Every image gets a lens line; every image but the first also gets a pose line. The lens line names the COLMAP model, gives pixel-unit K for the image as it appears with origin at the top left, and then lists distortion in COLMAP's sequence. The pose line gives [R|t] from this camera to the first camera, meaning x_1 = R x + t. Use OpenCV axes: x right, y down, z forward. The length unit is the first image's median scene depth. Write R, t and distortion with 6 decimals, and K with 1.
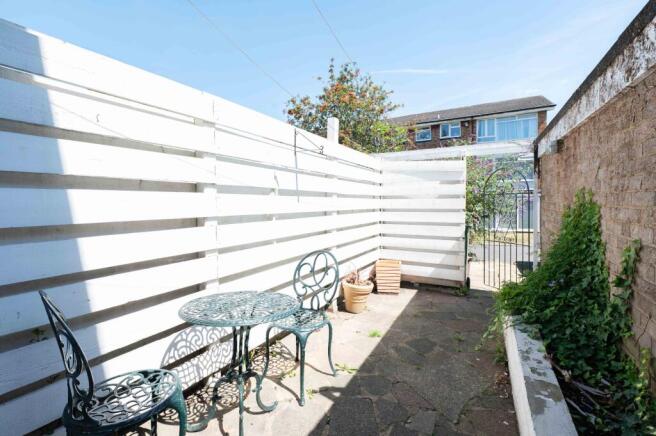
lens RADIAL K [[286.4, 0, 332.5], [0, 286.4, 212.2], [0, 0, 1]] dist [-0.000784, -0.000047]
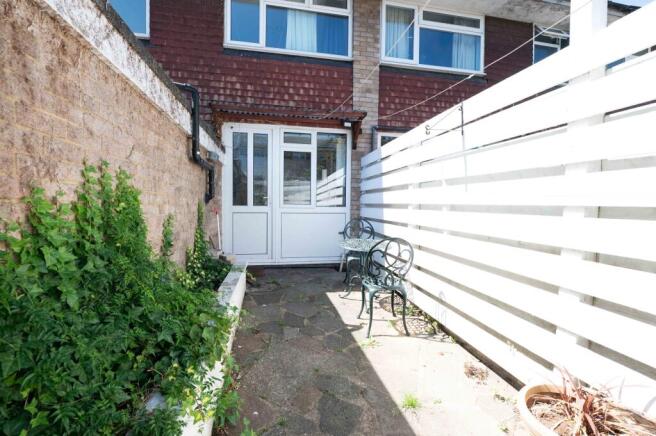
lens RADIAL K [[286.4, 0, 332.5], [0, 286.4, 212.2], [0, 0, 1]] dist [-0.000784, -0.000047]
pose [[-0.762672, 0.017816, -0.646540, 0.872596], [-0.024648, 0.998094, 0.056579, -0.017059], [0.646315, 0.059087, -0.760779, 1.751338]]
